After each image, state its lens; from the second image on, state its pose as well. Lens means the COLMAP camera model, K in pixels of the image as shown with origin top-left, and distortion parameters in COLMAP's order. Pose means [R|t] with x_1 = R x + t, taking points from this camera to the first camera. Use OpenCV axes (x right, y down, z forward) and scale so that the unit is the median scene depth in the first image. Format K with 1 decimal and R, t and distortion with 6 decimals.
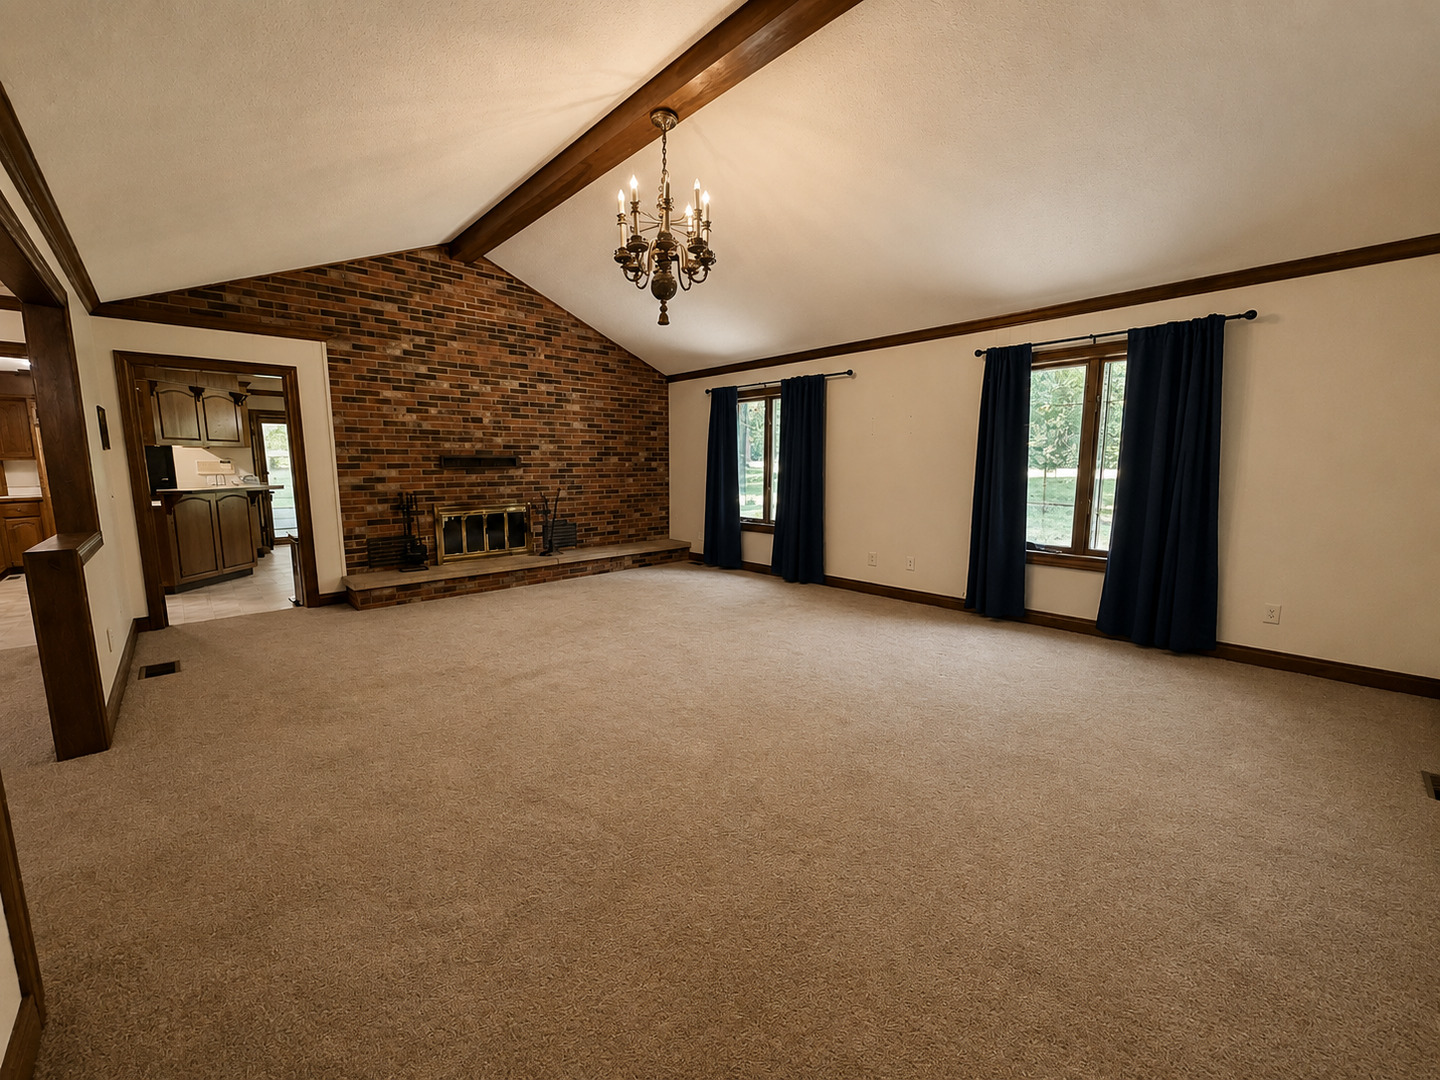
lens RADIAL K [[576.0, 0, 720.0], [0, 576.0, 540.0], [0, 0, 1]] dist [0.002170, 0.000109]
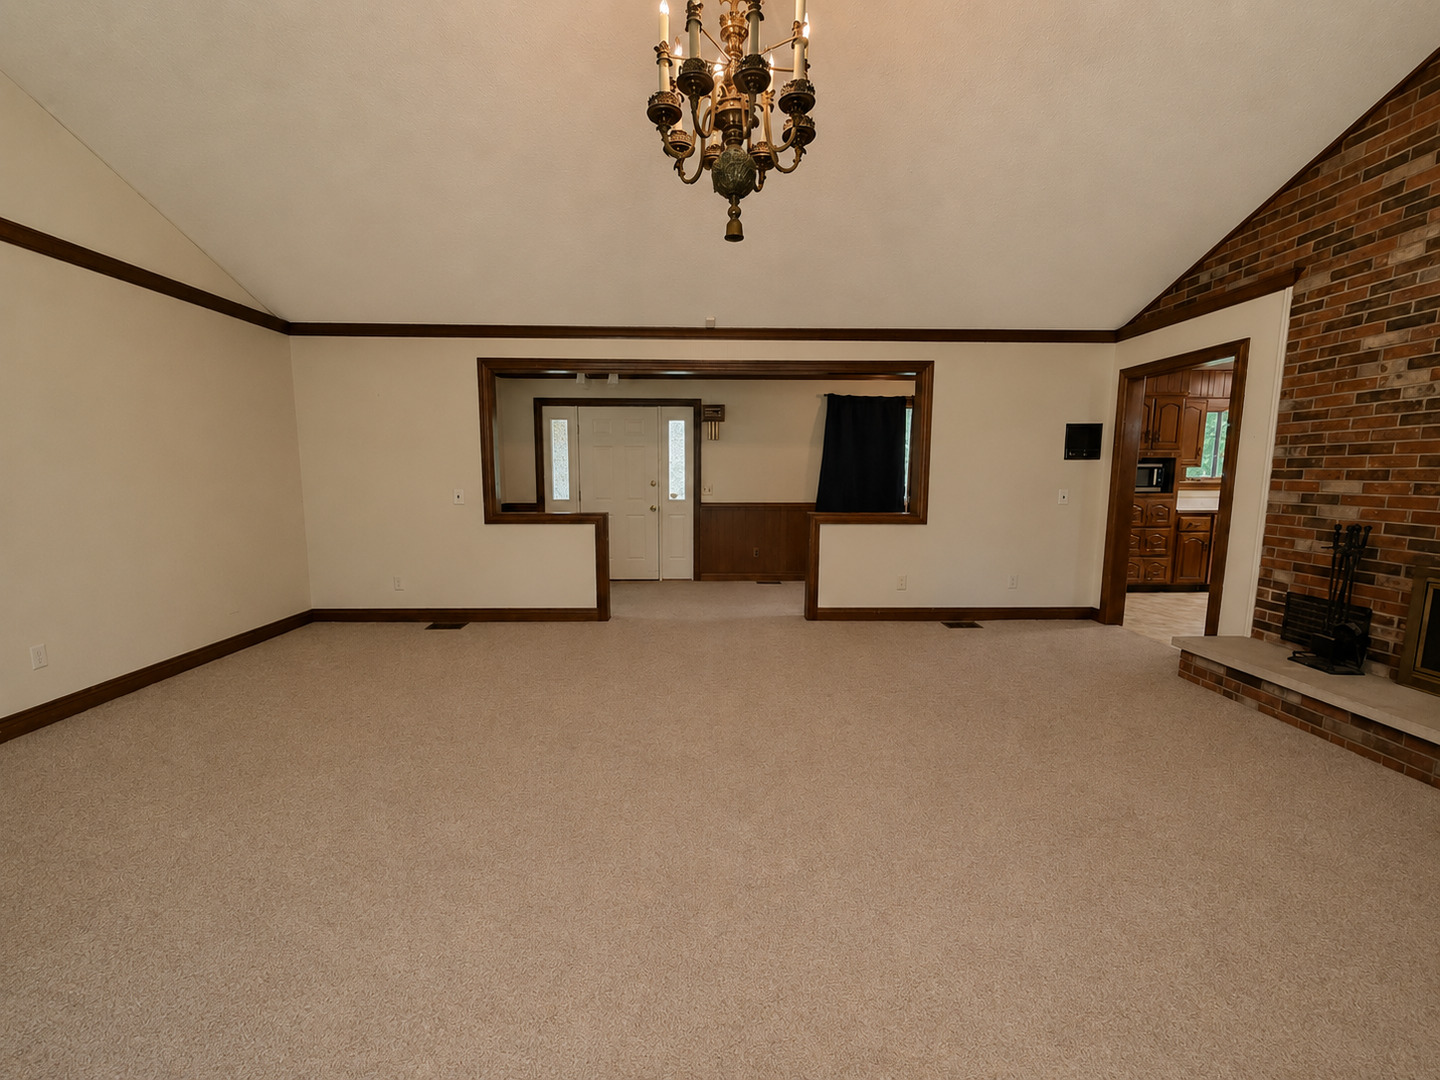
lens RADIAL K [[576.0, 0, 720.0], [0, 576.0, 540.0], [0, 0, 1]] dist [0.002170, 0.000109]
pose [[-0.660681, 0.086728, -0.745640, 0.253010], [-0.103180, 0.973384, 0.204641, -0.122789], [0.743542, 0.212138, -0.634147, 0.946668]]
